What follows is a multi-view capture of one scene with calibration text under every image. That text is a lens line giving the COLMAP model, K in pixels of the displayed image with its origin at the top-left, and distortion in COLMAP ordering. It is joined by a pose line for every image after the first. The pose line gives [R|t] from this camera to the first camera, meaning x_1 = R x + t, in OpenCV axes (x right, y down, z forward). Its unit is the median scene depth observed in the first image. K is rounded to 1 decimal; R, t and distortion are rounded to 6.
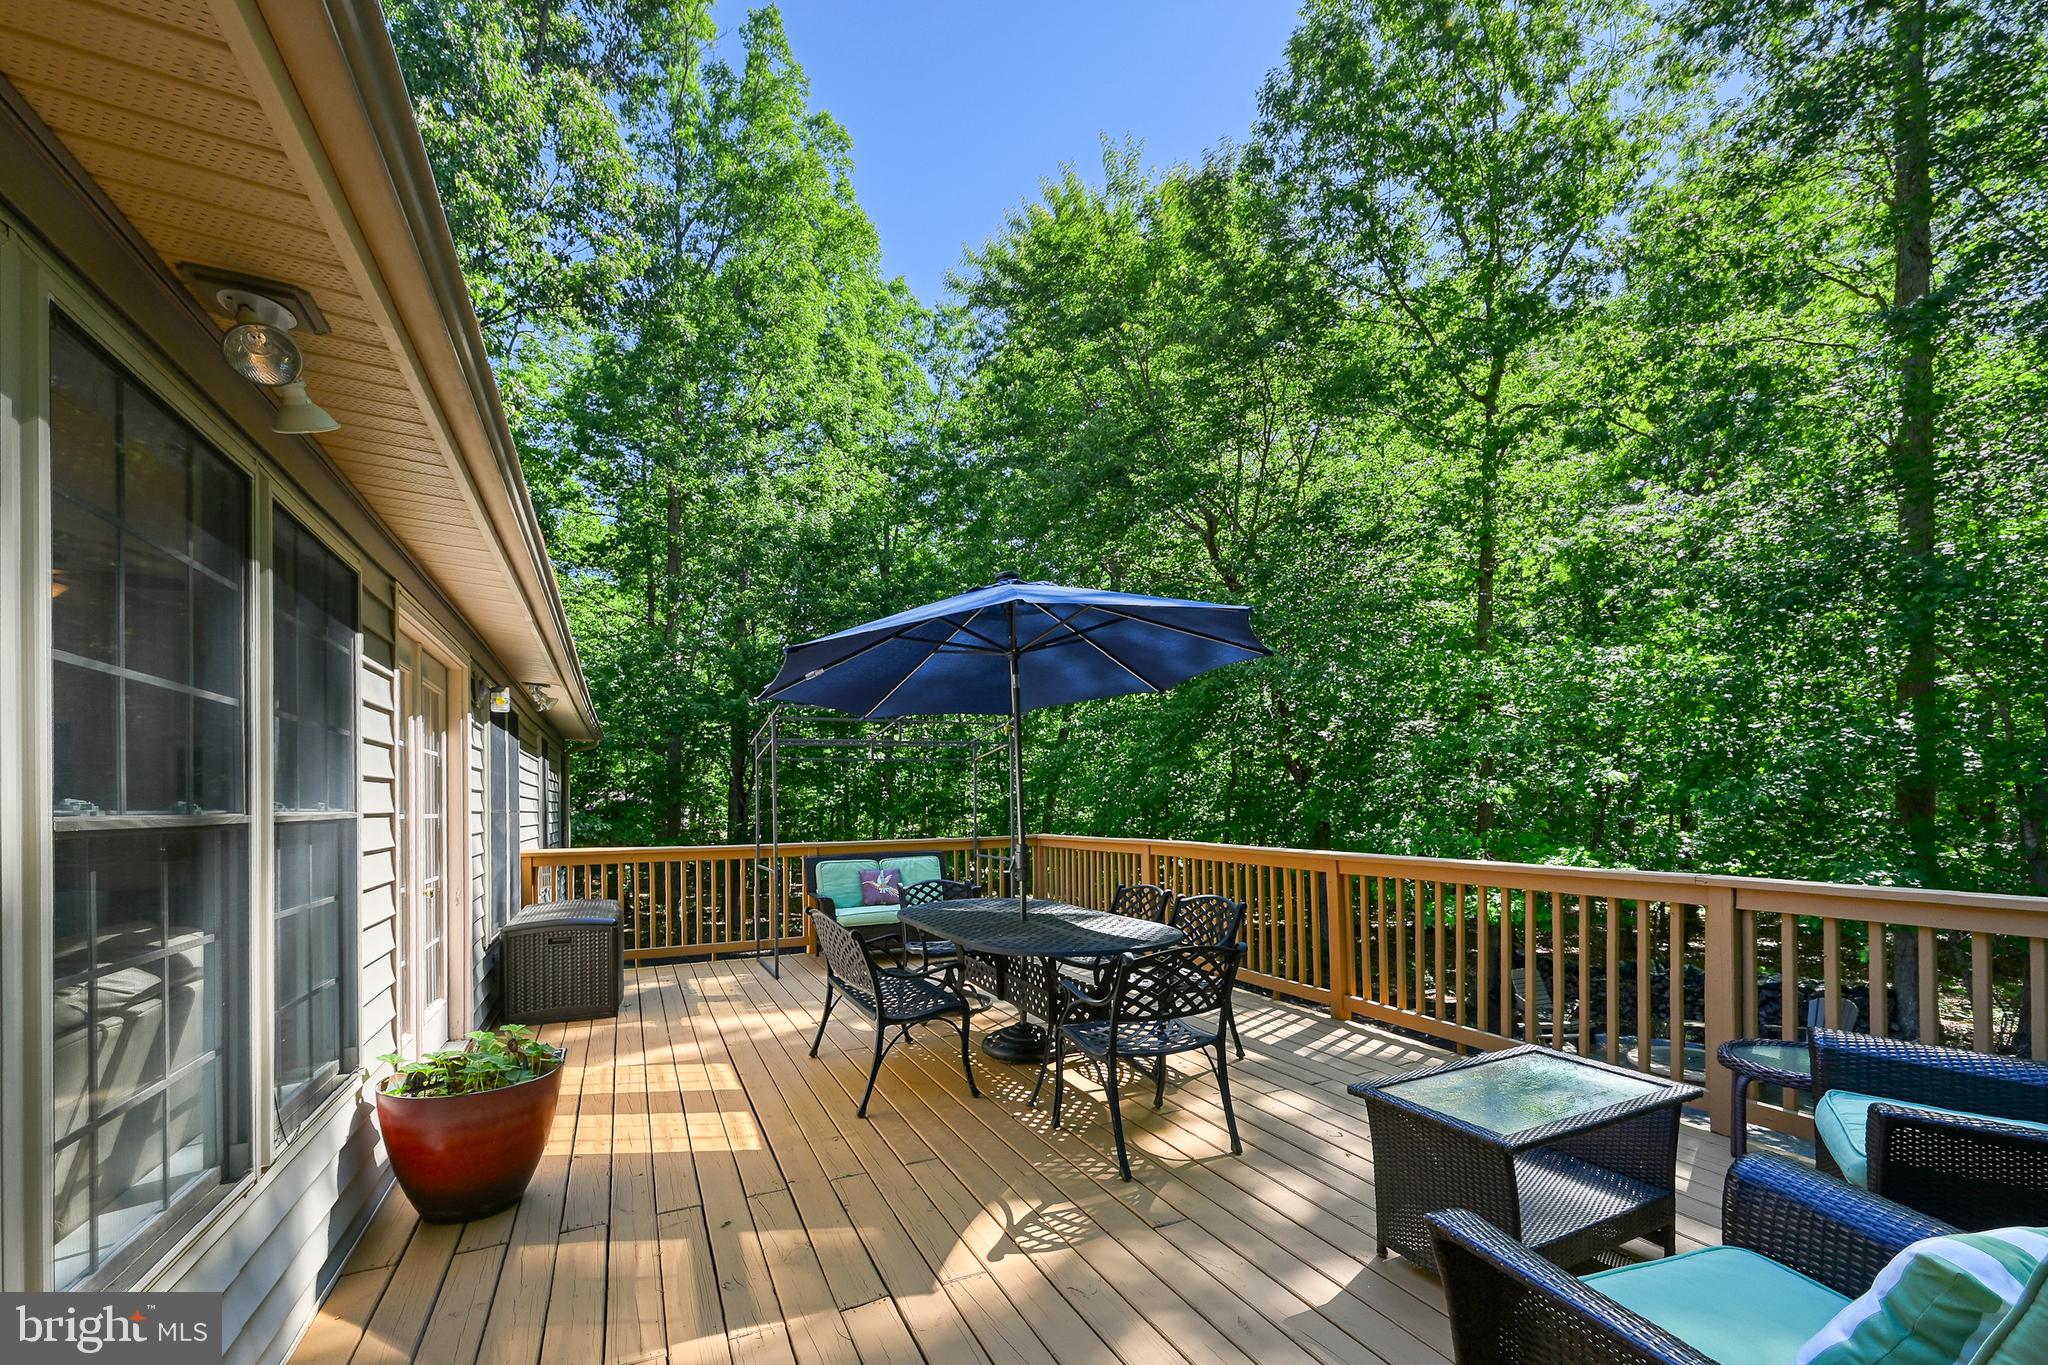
lens RADIAL K [[800.4, 0, 1028.0], [0, 800.4, 805.1], [0, 0, 1]] dist [0.000336, 0.000123]
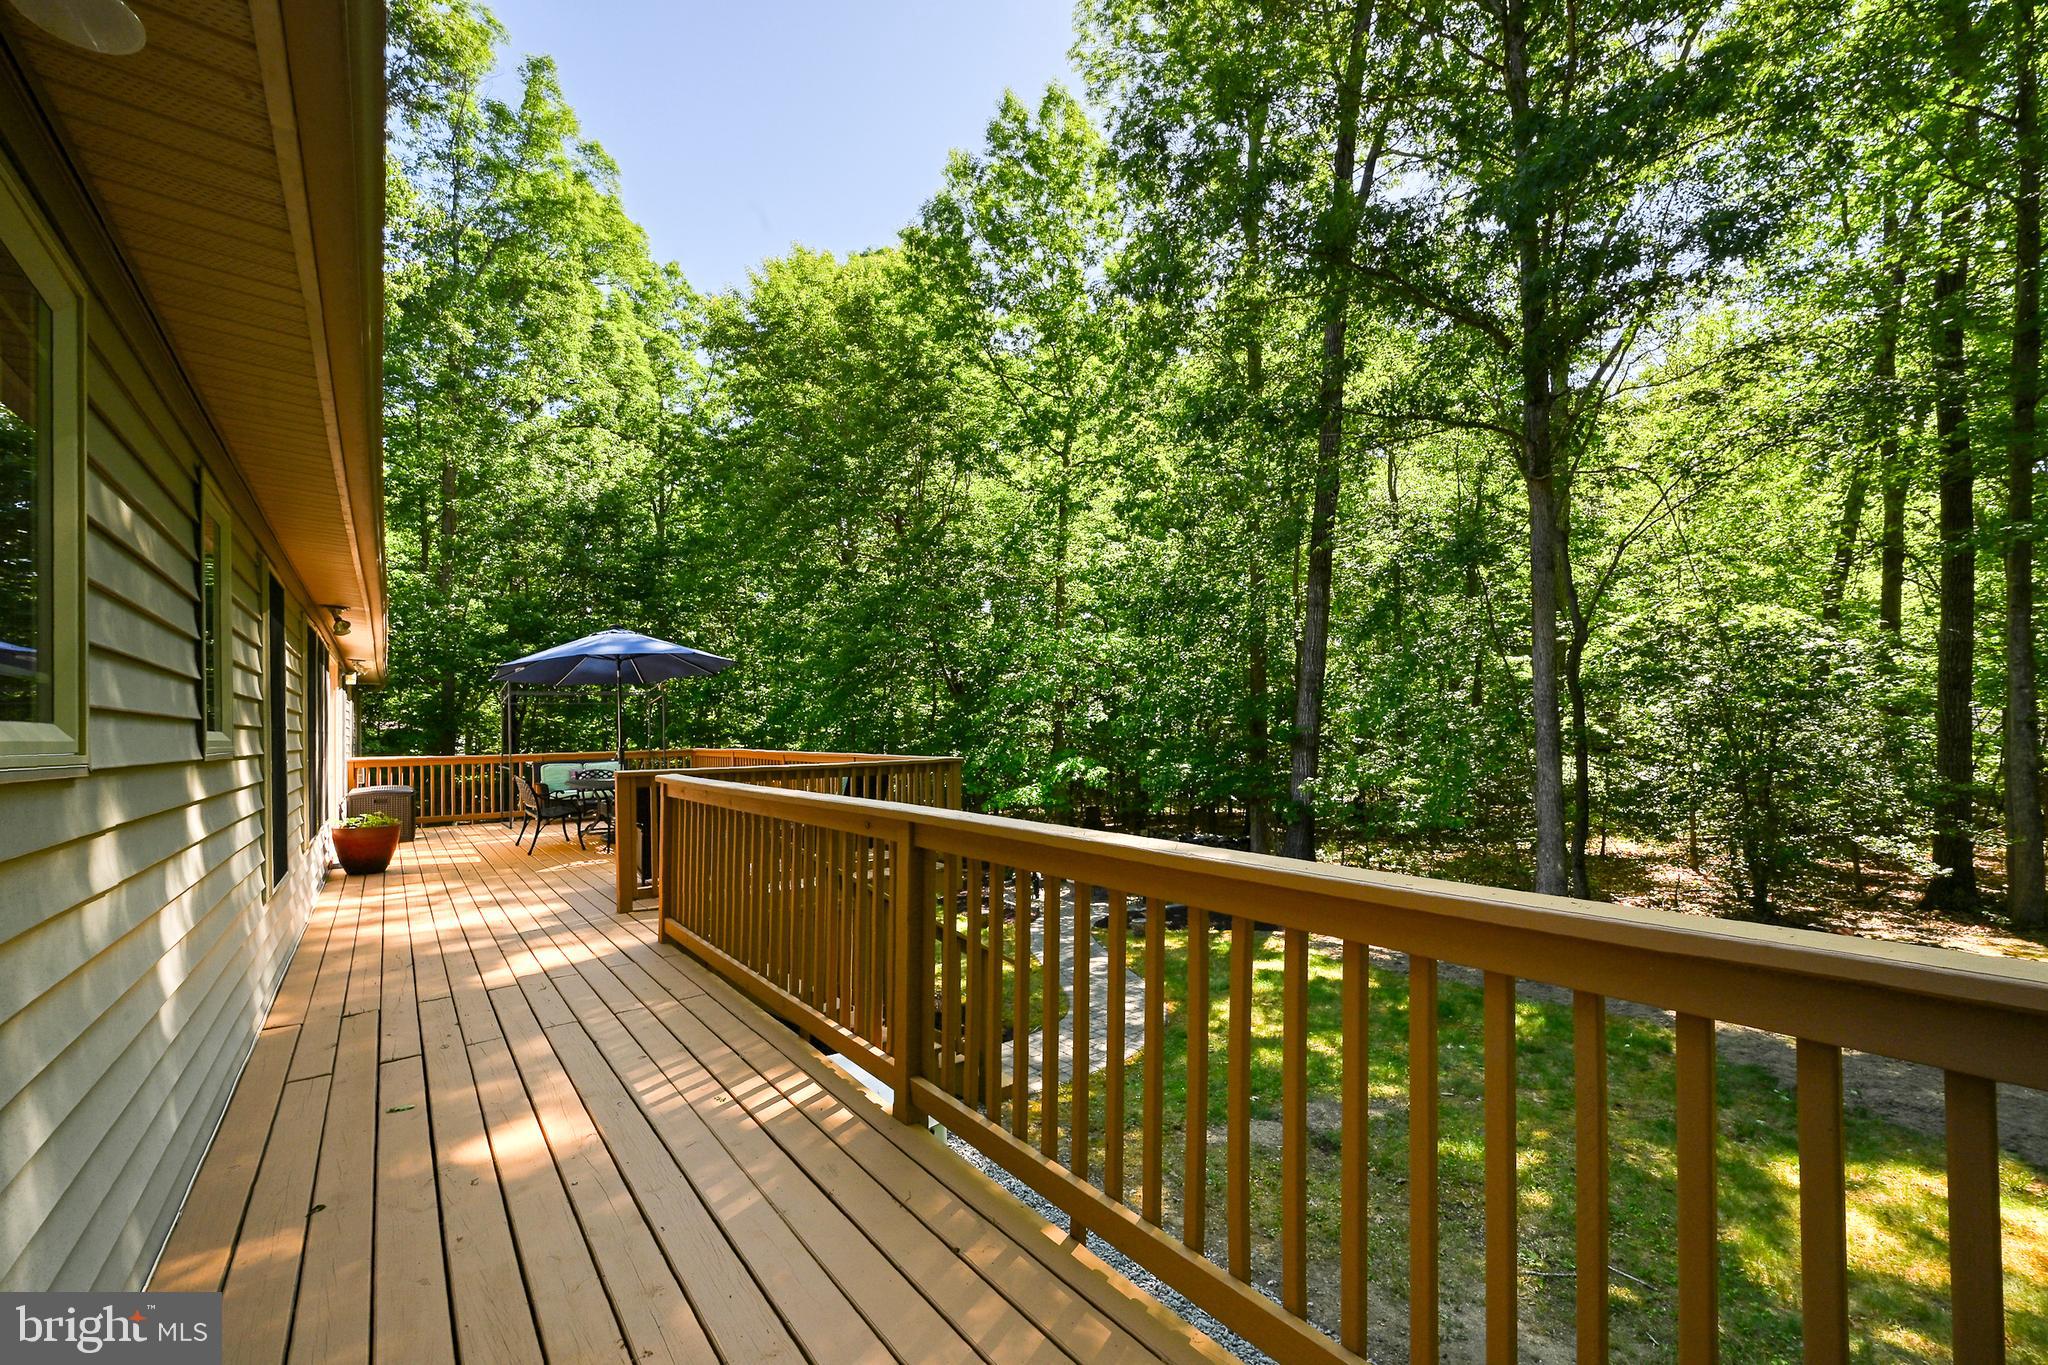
lens RADIAL K [[849.7, 0, 1020.9], [0, 849.7, 715.3], [0, 0, 1]] dist [-0.001350, -0.000387]
pose [[0.984166, 0.001231, 0.177246, 0.160472], [0.002538, 0.999775, -0.021038, 0.001761], [-0.177233, 0.021155, 0.983942, -0.365489]]
